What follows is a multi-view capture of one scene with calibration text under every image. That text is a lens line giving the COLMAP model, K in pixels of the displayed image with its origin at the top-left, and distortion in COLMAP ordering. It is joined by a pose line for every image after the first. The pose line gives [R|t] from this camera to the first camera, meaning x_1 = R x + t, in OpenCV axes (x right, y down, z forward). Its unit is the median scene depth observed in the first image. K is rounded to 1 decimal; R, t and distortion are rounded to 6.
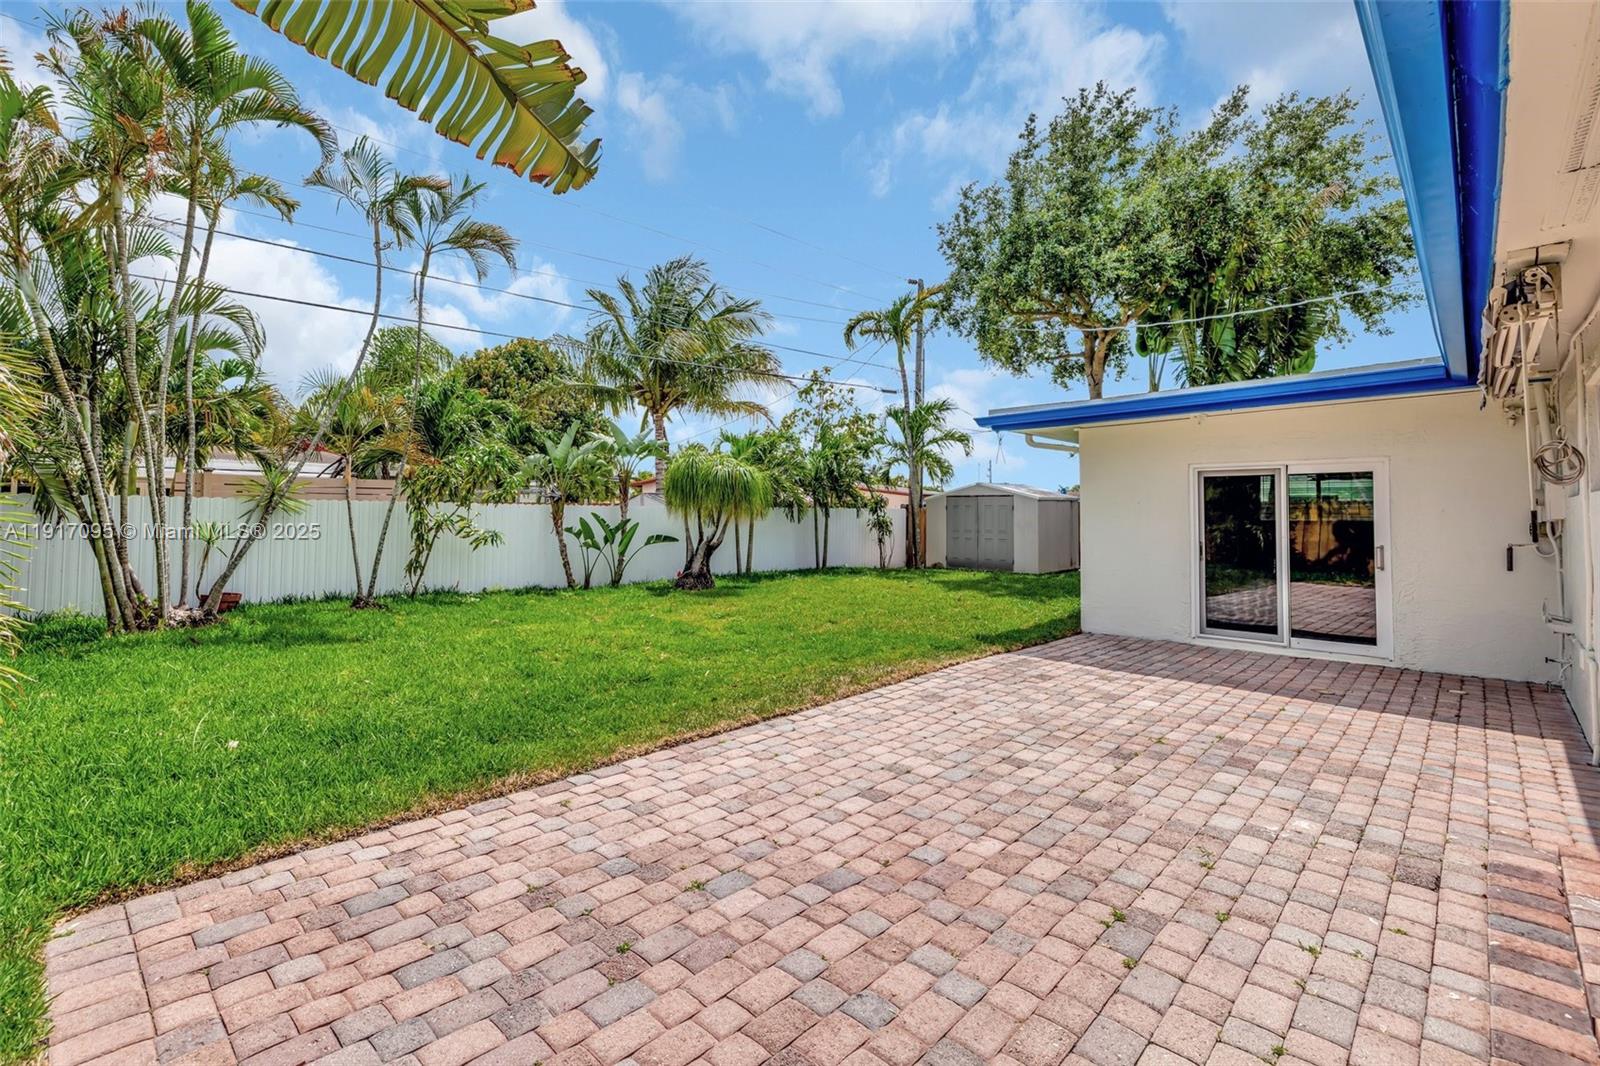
lens RADIAL K [[713.9, 0, 773.6], [0, 713.9, 482.7], [0, 0, 1]] dist [-0.001560, -0.000495]
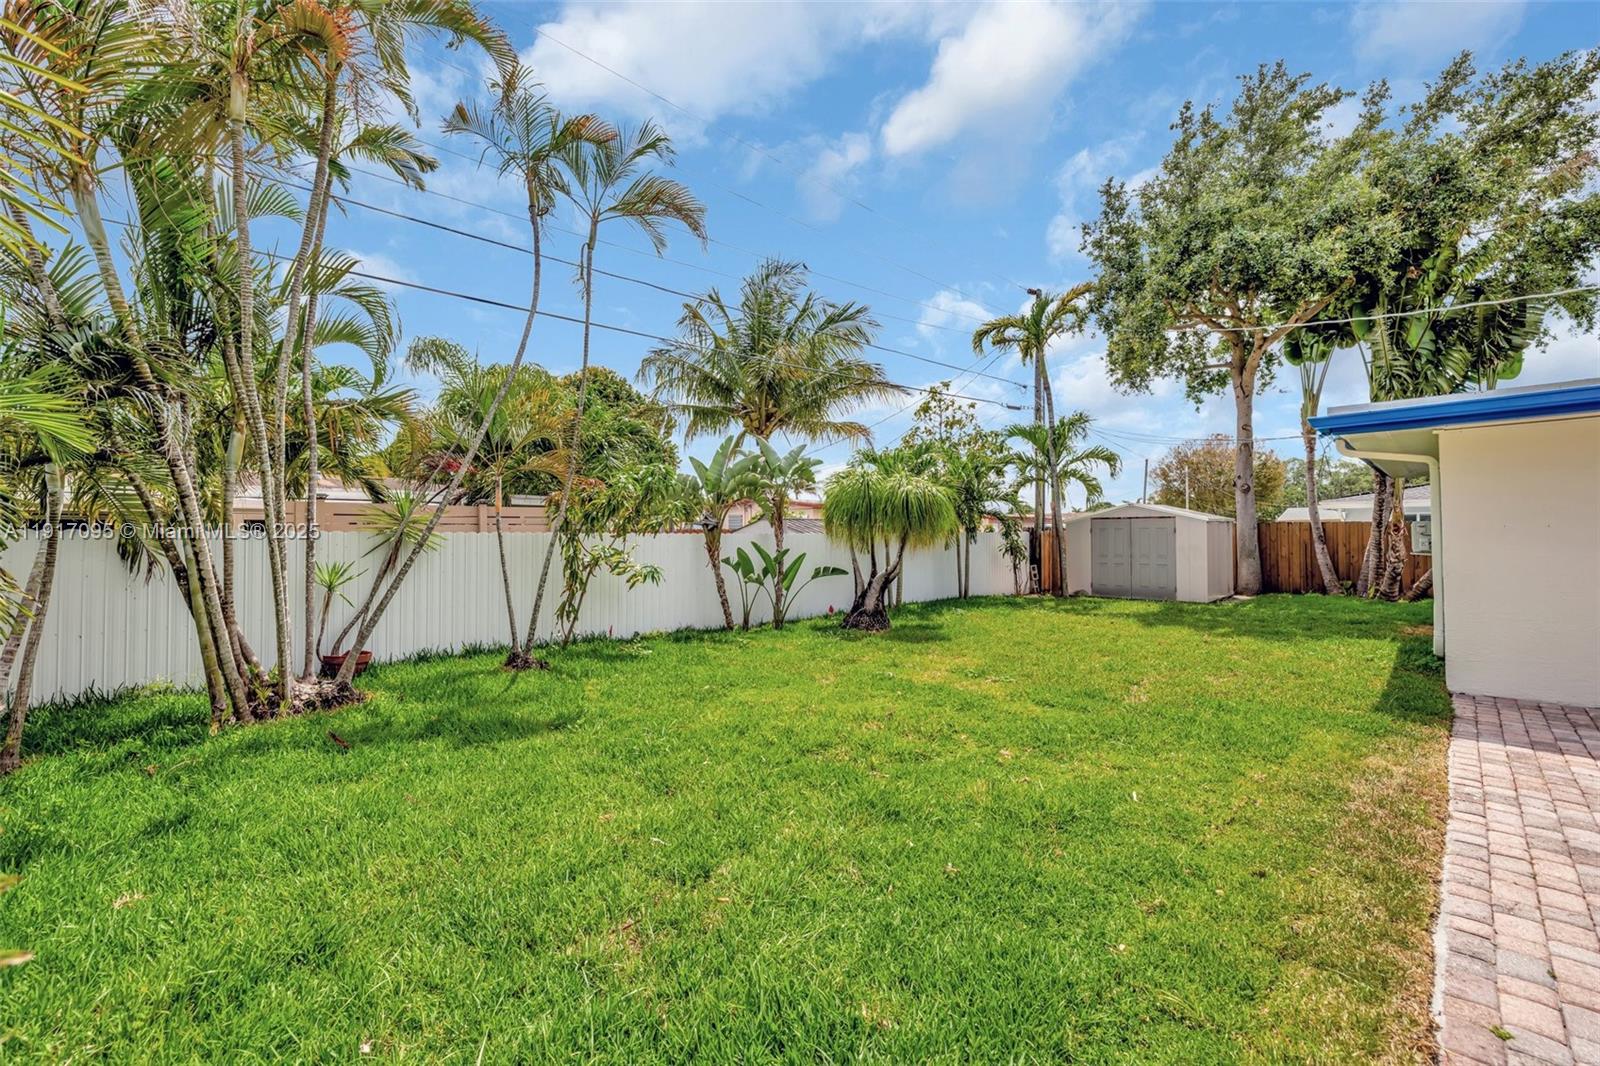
lens RADIAL K [[671.8, 0, 799.0], [0, 671.8, 513.2], [0, 0, 1]] dist [-0.000345, 0.000144]
pose [[0.999947, -0.008241, -0.006189, -0.225261], [0.008320, 0.999883, 0.012821, -0.003598], [0.006082, -0.012872, 0.999899, 0.219876]]
